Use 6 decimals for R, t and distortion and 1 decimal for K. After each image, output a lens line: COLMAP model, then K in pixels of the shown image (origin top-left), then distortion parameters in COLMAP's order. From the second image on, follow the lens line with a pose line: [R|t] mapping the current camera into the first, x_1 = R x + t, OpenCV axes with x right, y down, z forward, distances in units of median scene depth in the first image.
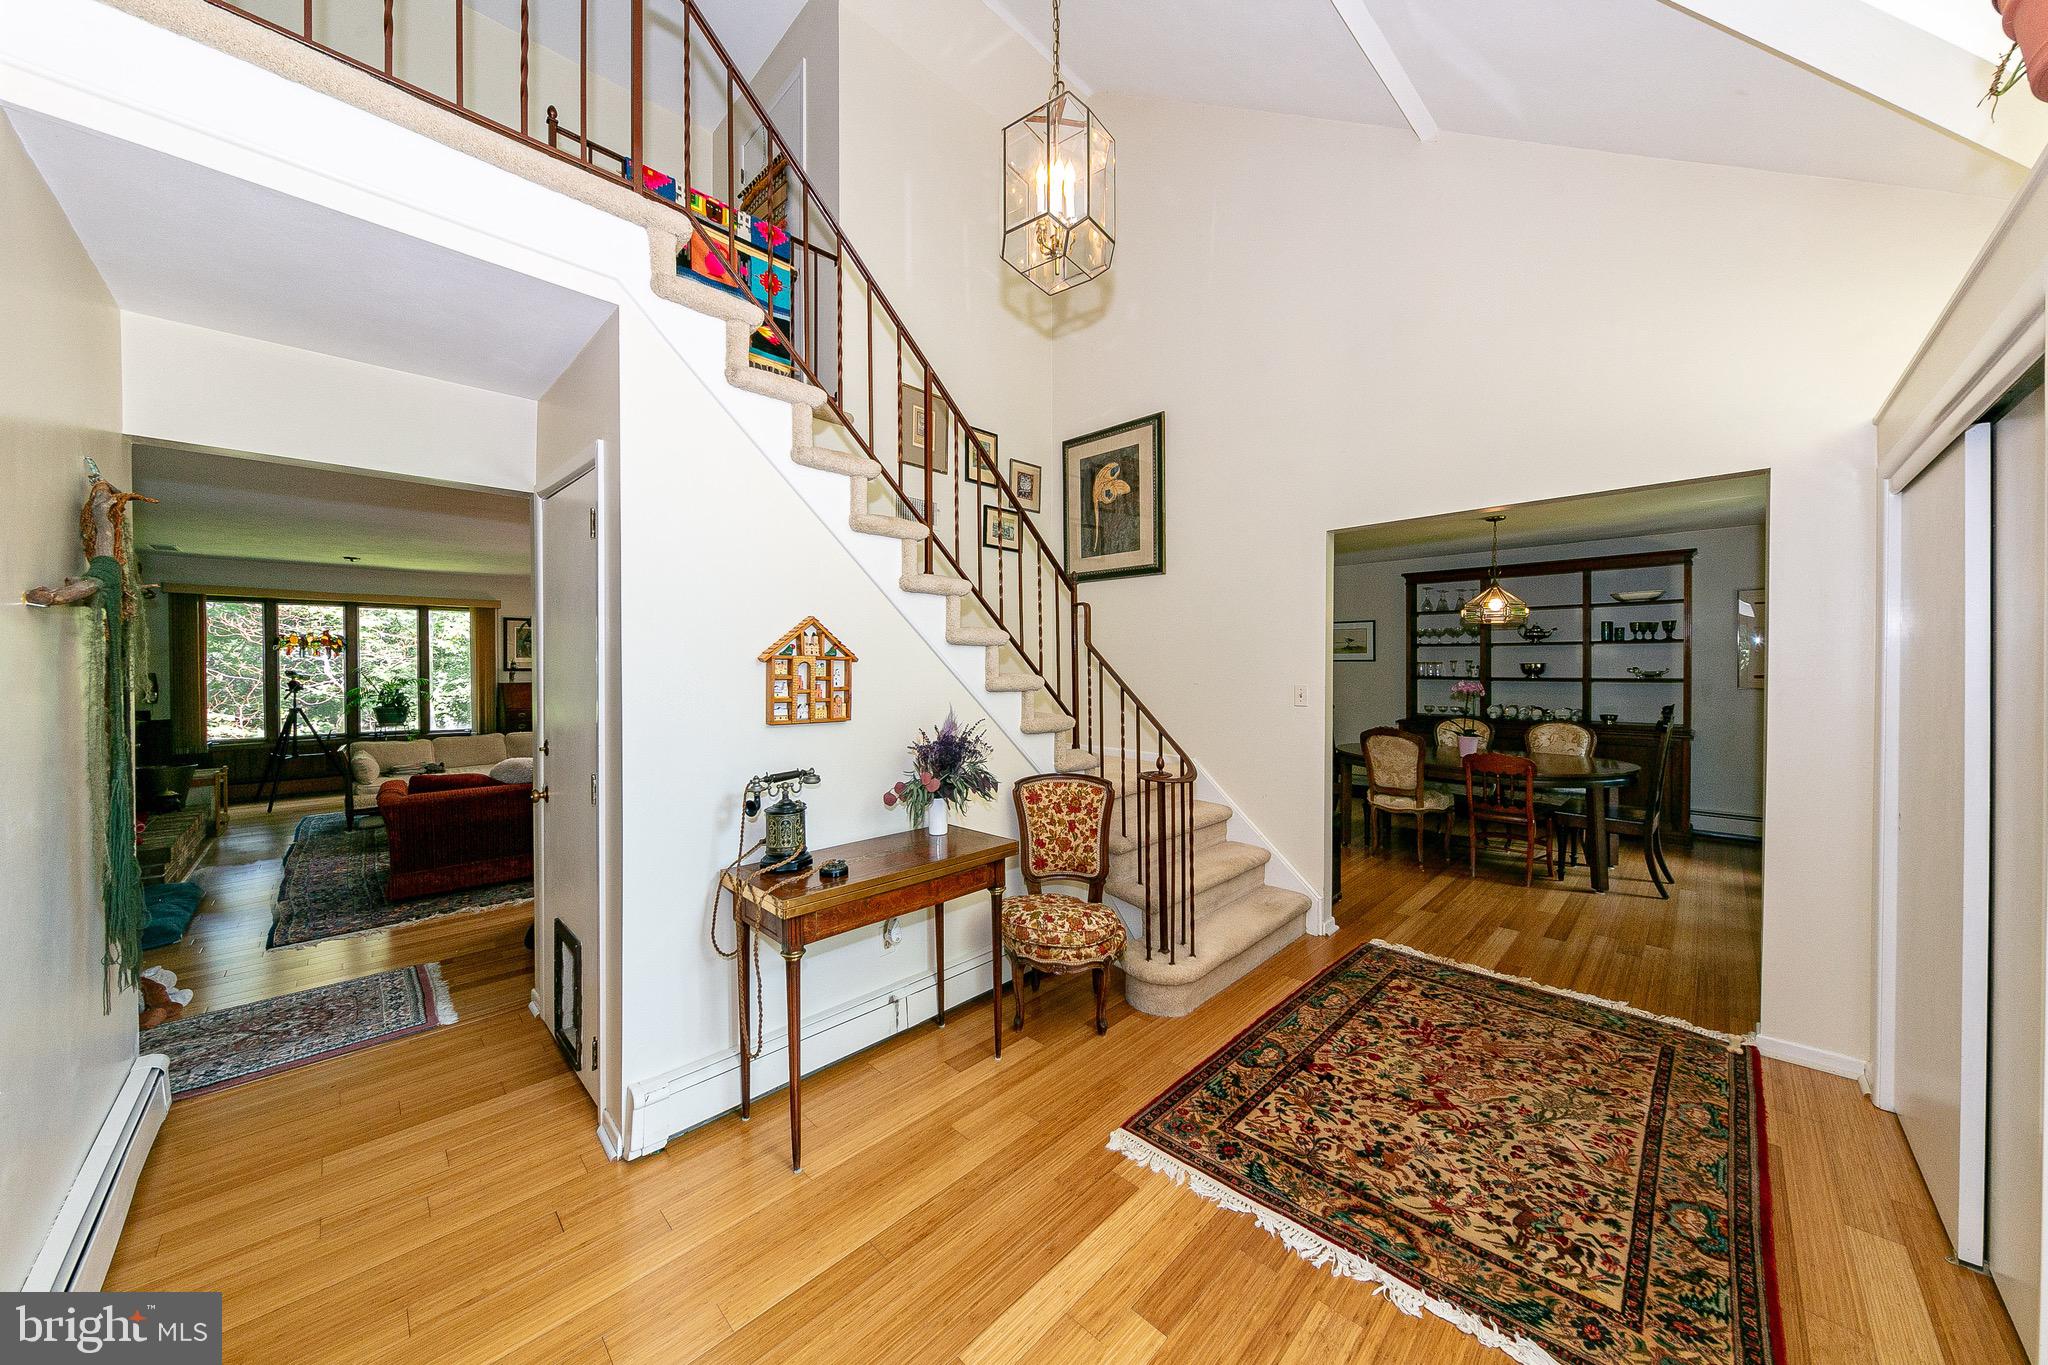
lens RADIAL K [[695.3, 0, 1017.6], [0, 695.3, 666.9], [0, 0, 1]] dist [-0.002144, -0.000212]
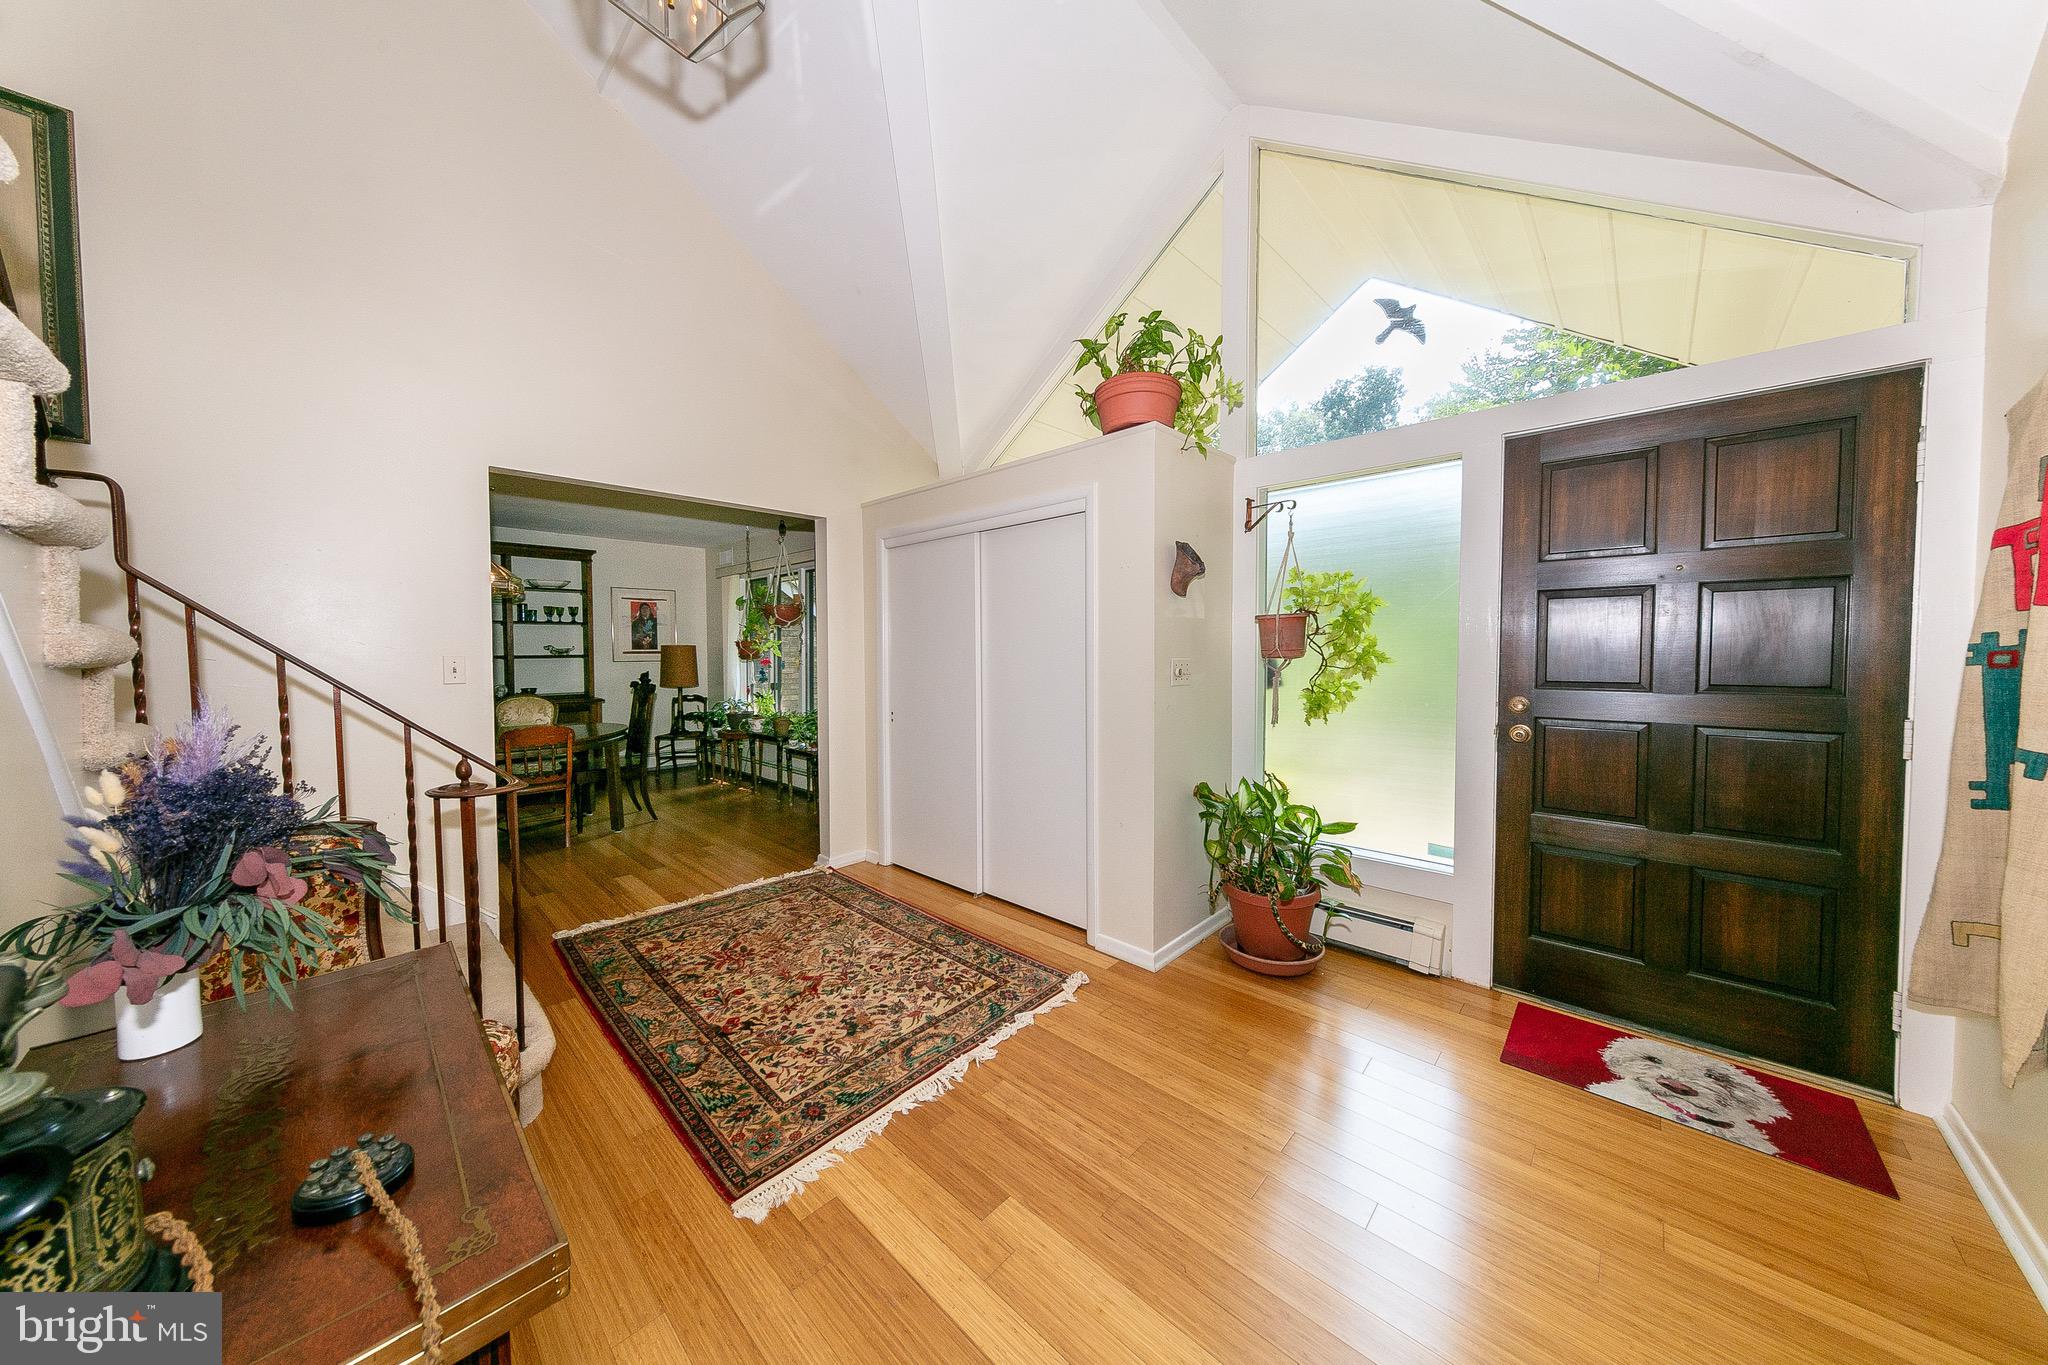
lens RADIAL K [[652.6, 0, 1017.1], [0, 652.6, 675.1], [0, 0, 1]] dist [0.000759, 0.000058]
pose [[-0.025184, -0.036165, 0.999028, -0.571634], [0.008526, 0.999301, 0.036390, 0.046576], [-0.999646, 0.009434, -0.024858, 0.693840]]
